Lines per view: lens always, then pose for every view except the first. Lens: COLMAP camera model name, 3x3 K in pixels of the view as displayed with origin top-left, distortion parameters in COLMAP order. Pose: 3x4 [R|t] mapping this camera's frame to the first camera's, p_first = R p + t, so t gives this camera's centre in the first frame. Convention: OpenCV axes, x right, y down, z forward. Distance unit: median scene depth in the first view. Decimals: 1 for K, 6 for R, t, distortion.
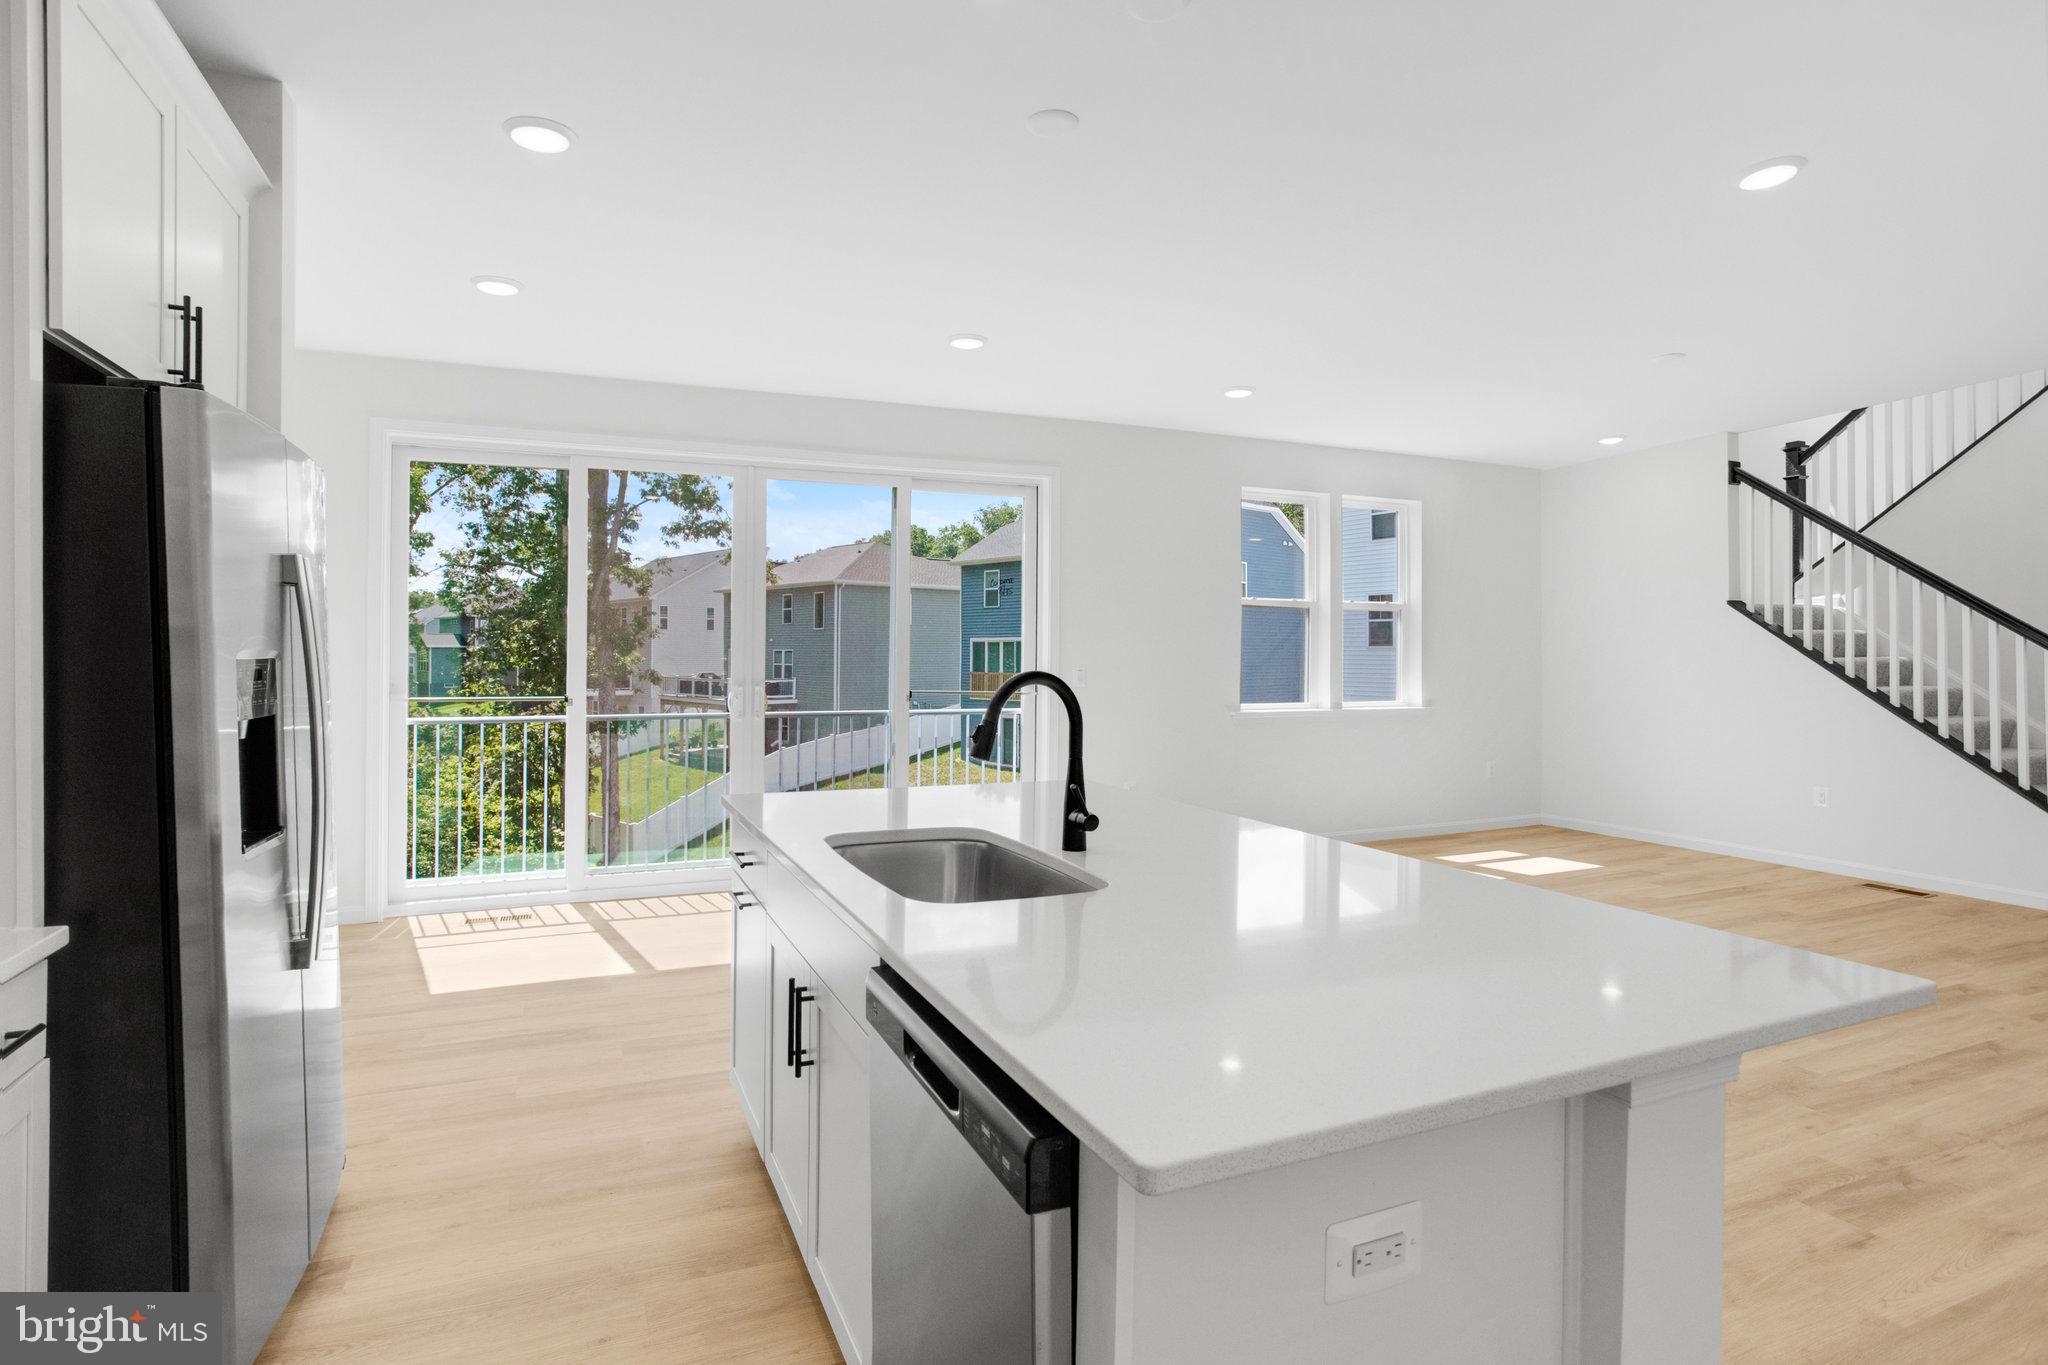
lens RADIAL K [[1085.9, 0, 1018.7], [0, 1085.9, 634.1], [0, 0, 1]] dist [0.001246, 0.001785]
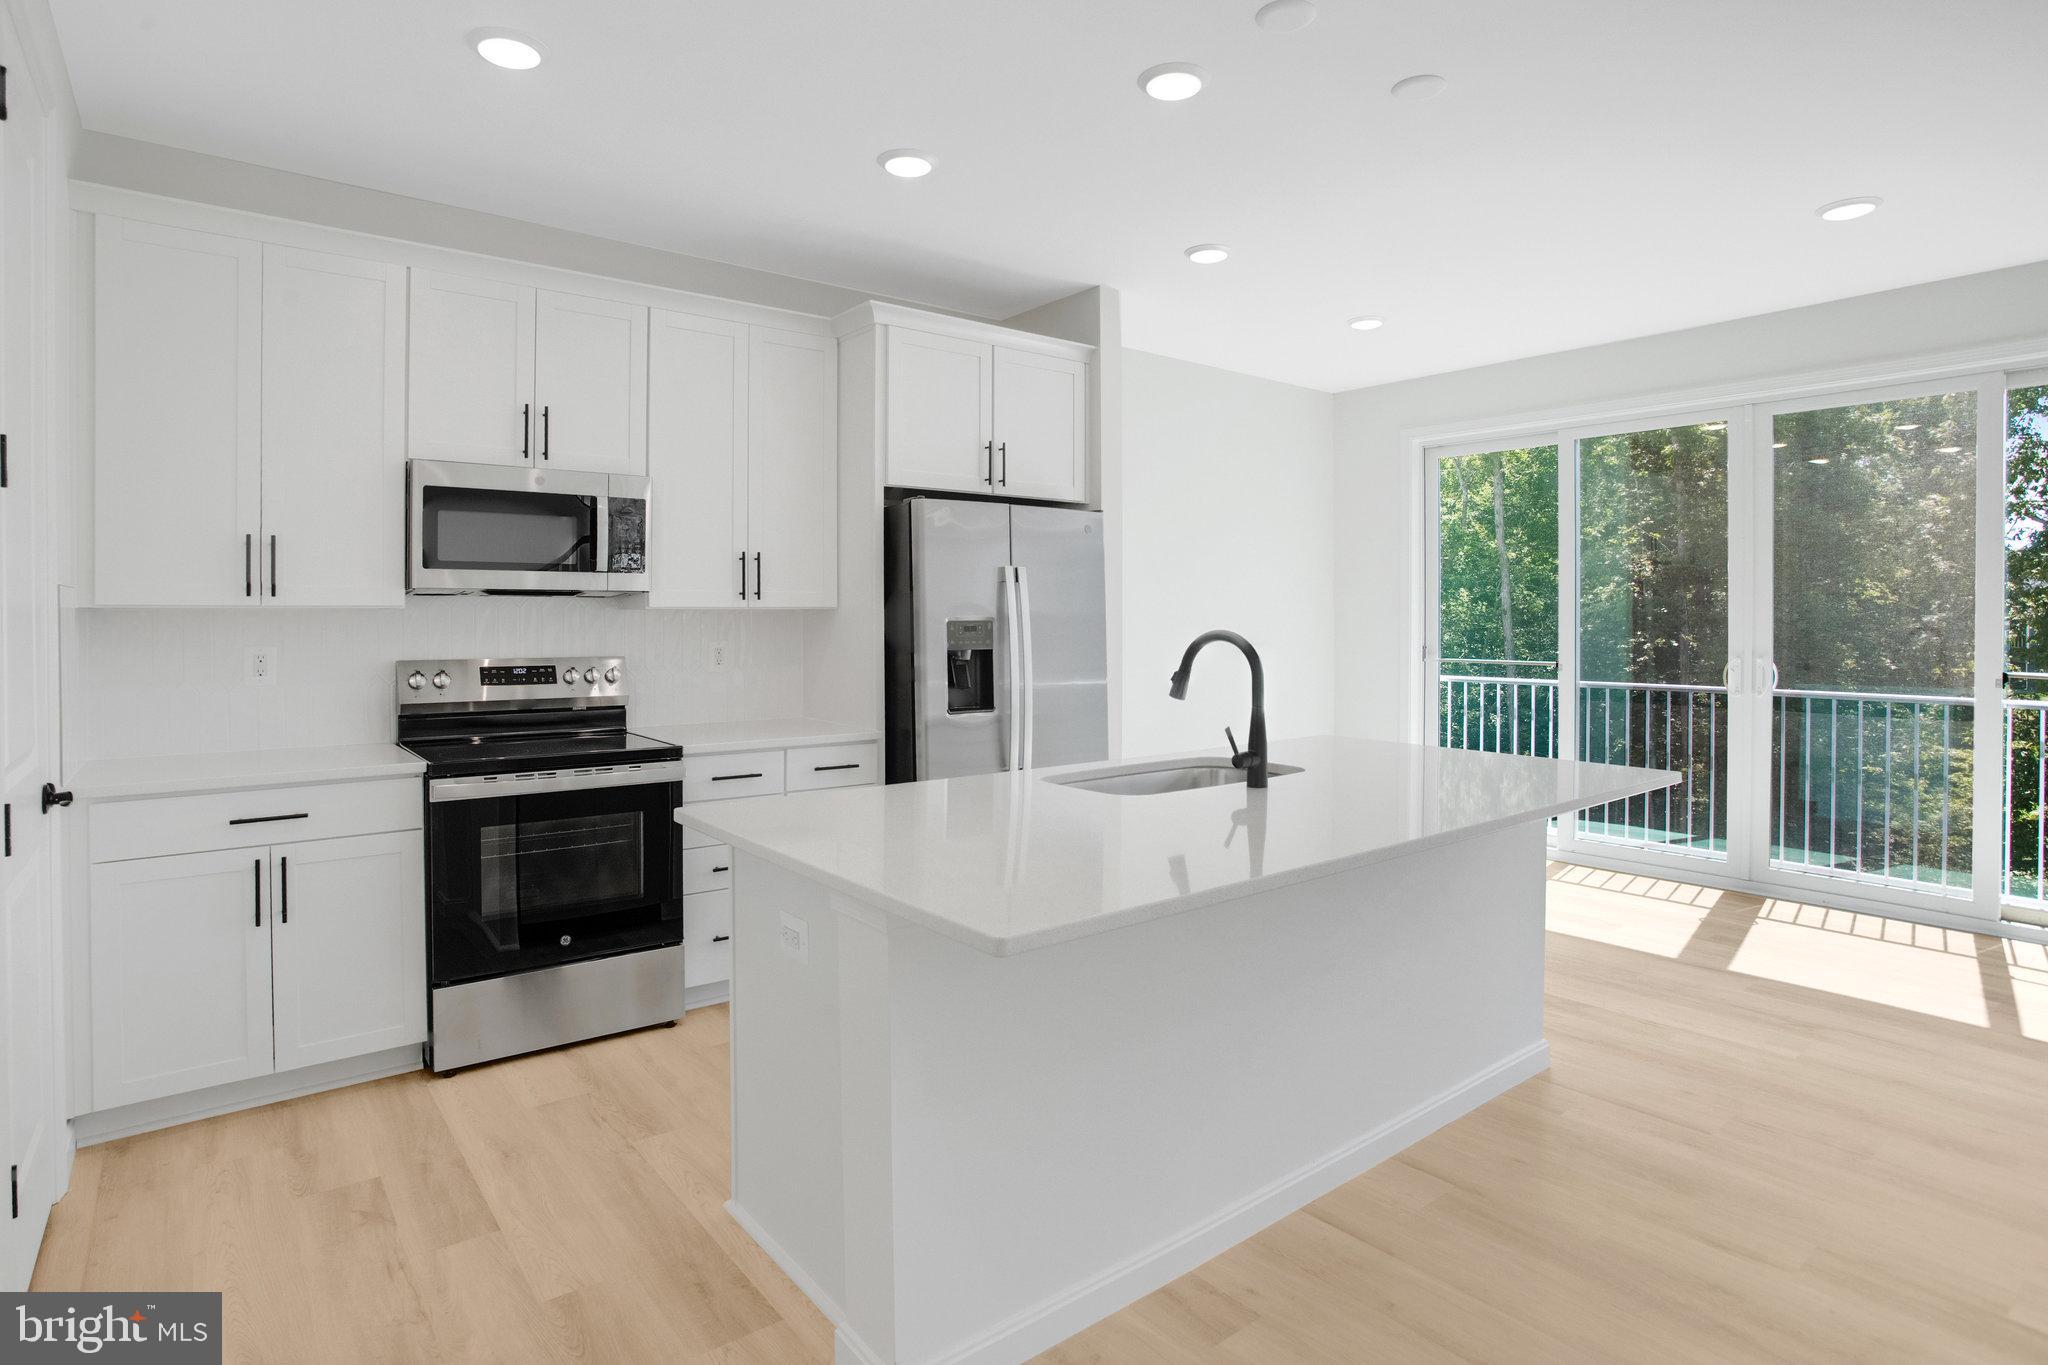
lens RADIAL K [[1216.5, 0, 1022.2], [0, 1216.5, 694.5], [0, 0, 1]] dist [-0.005631, 0.000011]
pose [[0.206603, 0.056044, -0.976818, 1.072720], [0.017637, 0.997983, 0.060989, 0.013548], [0.978266, -0.029829, 0.205198, 0.427745]]
